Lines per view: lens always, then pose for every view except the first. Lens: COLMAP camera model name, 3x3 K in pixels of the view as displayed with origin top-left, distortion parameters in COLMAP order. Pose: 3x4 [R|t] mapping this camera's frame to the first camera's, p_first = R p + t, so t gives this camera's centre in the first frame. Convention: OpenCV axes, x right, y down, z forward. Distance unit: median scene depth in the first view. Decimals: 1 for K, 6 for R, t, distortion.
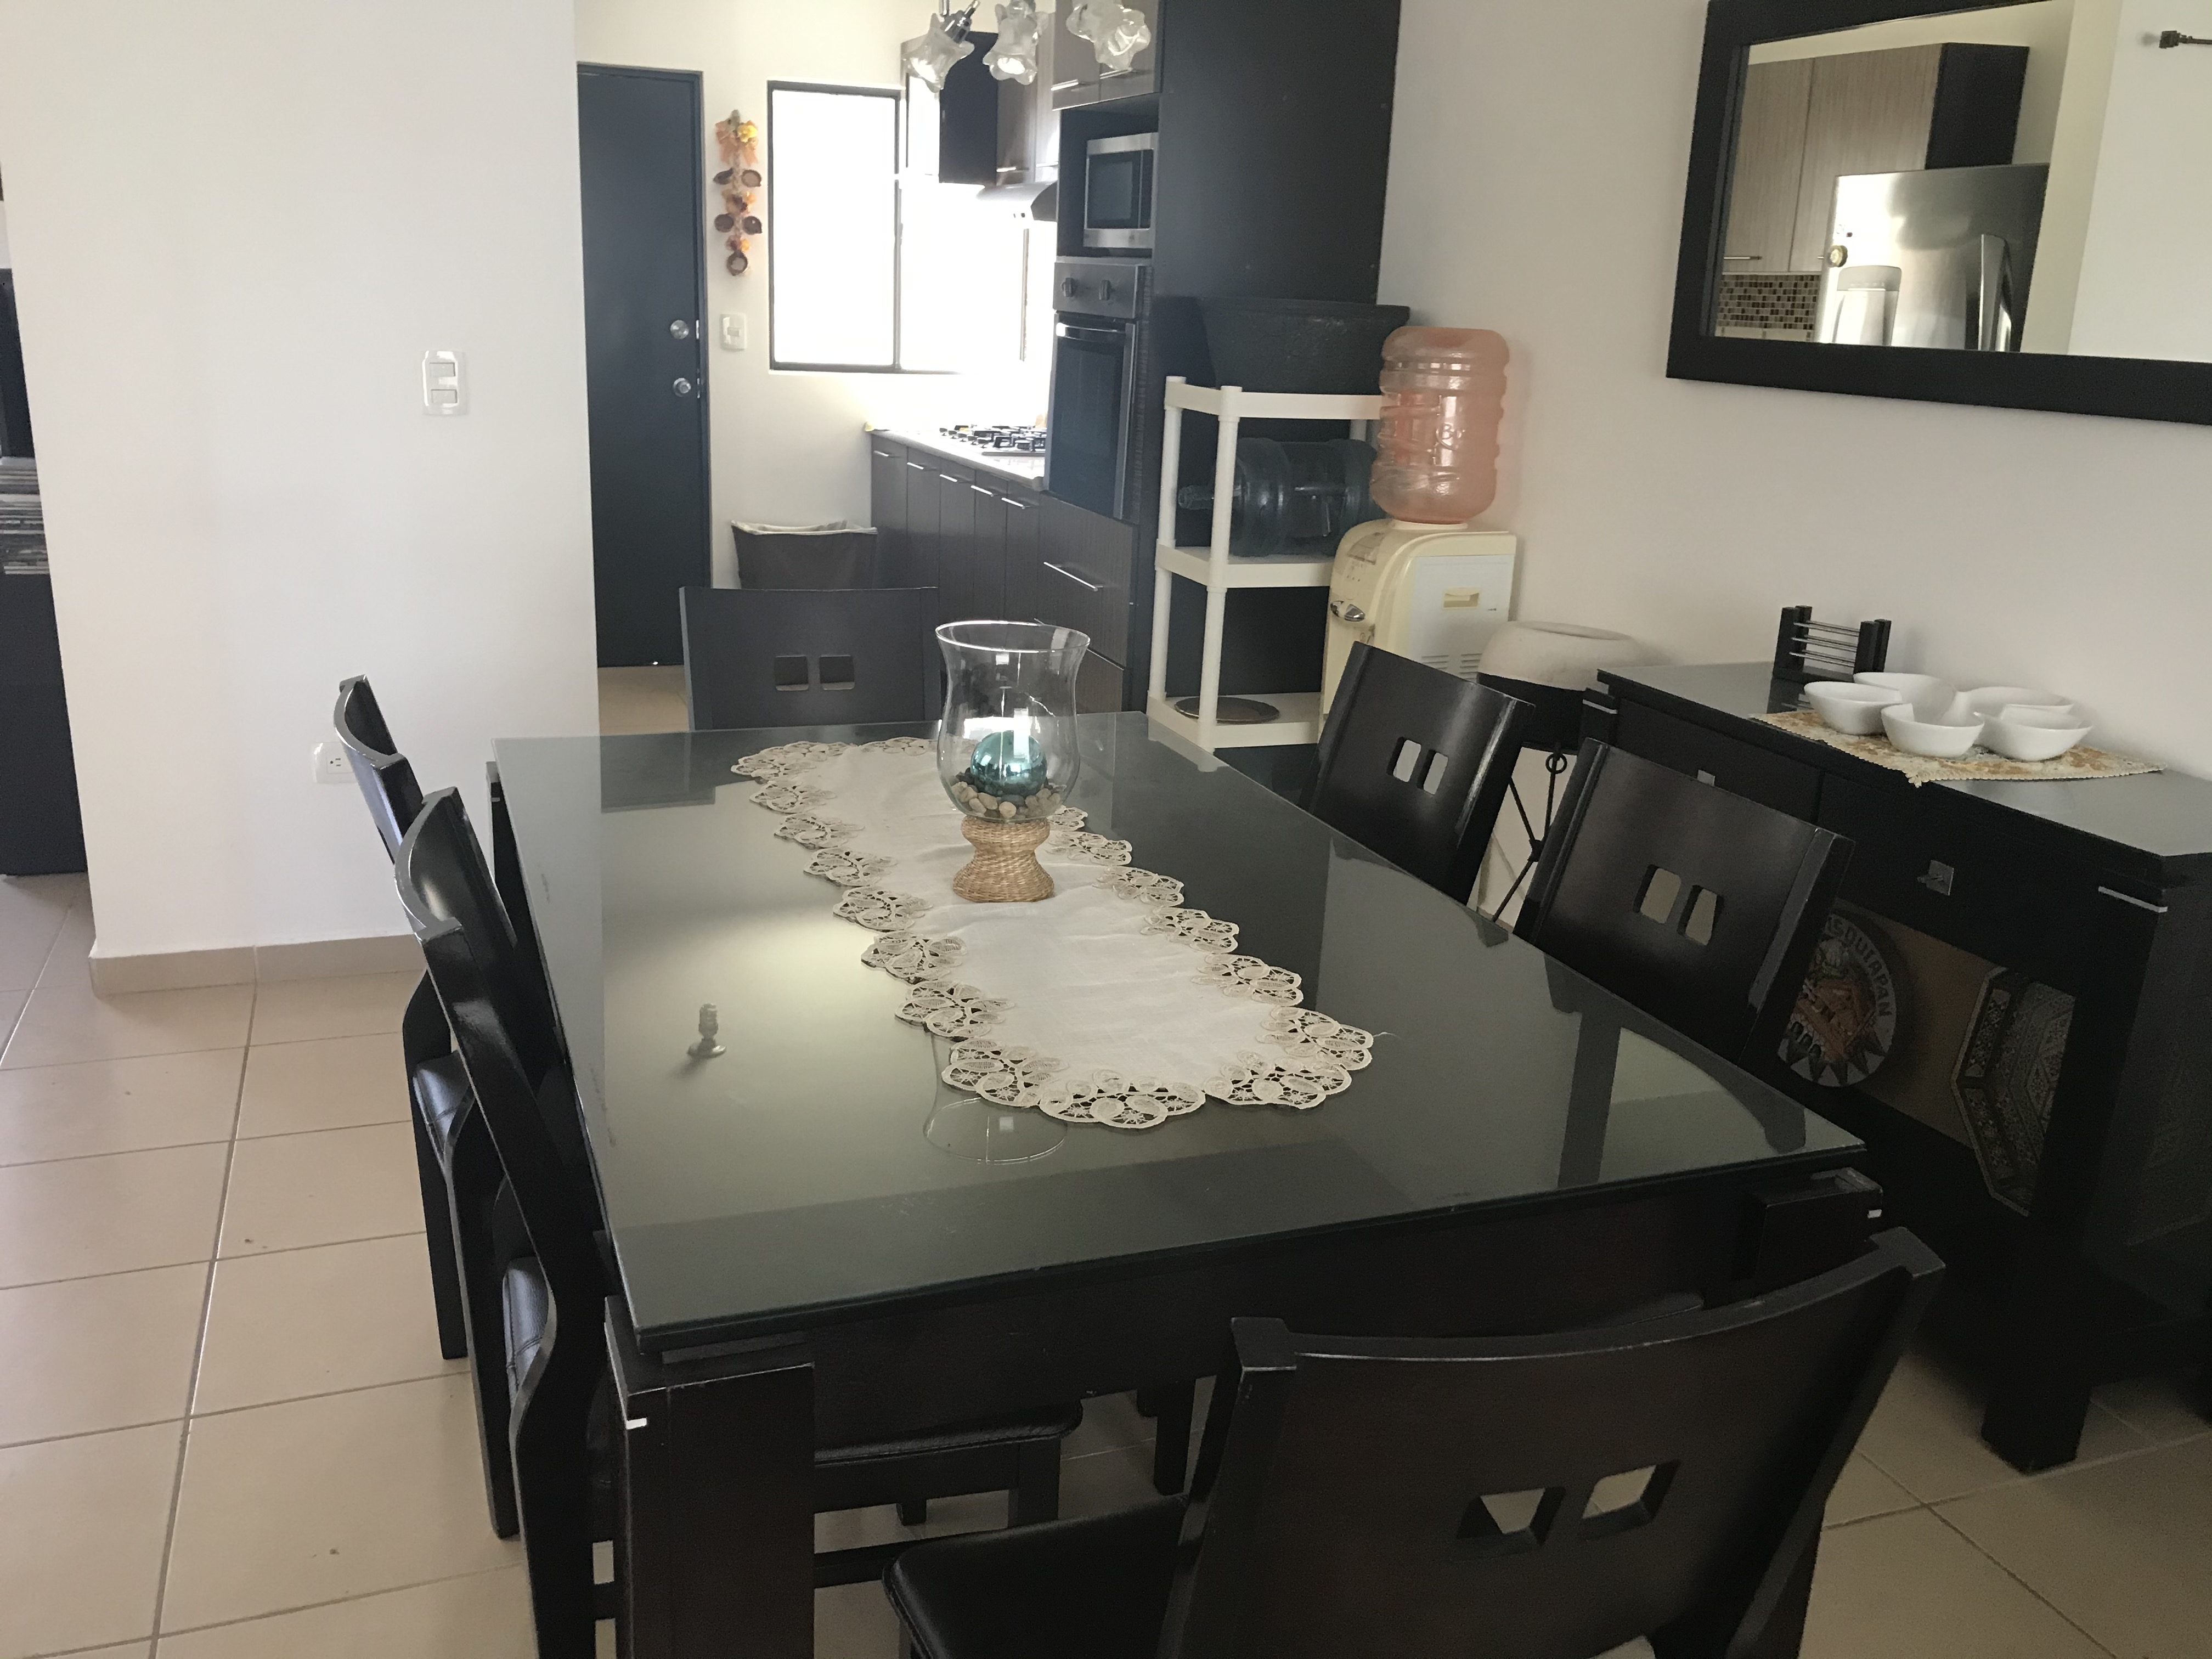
lens RADIAL K [[1836.5, 0, 1071.0], [0, 1836.5, 786.1], [0, 0, 1]] dist [0.047345, -0.055658]
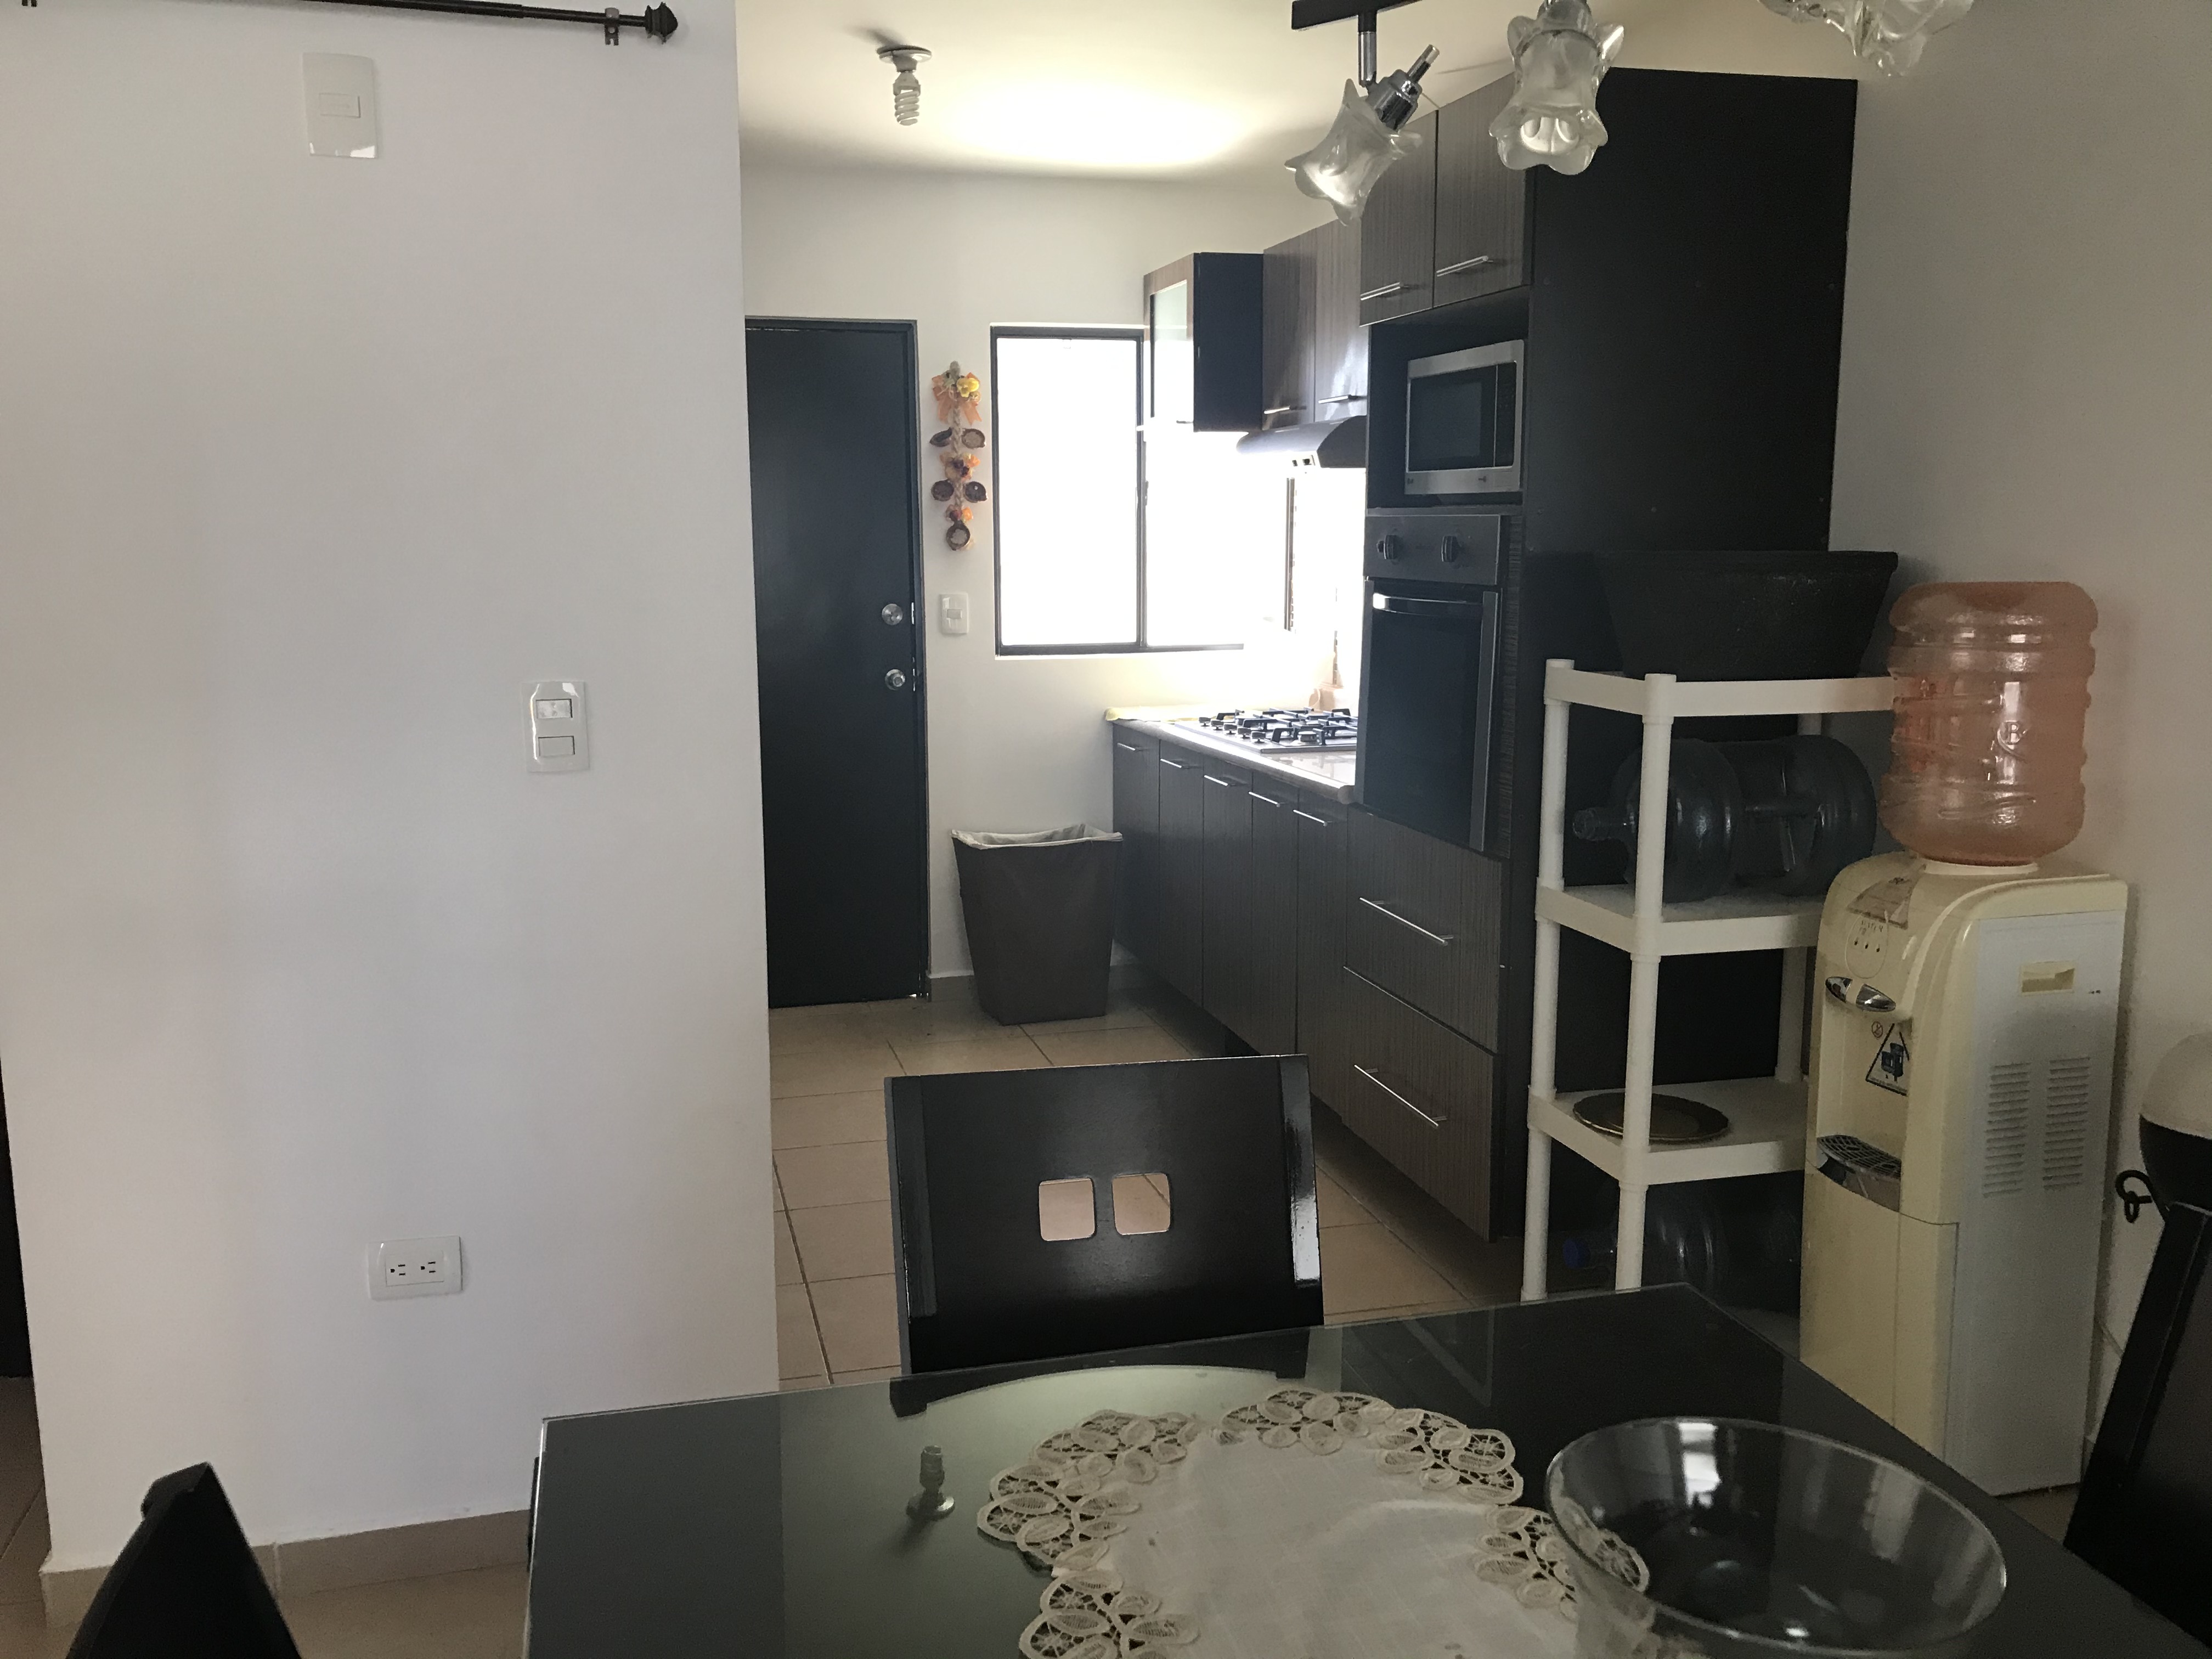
lens RADIAL K [[1836.5, 0, 1097.3], [0, 1836.5, 832.3], [0, 0, 1]] dist [0.047345, -0.055658]
pose [[0.994786, -0.030413, -0.097341, -0.052234], [0.019676, 0.993801, -0.109420, -0.072876], [0.100065, 0.106934, 0.989218, 0.247650]]
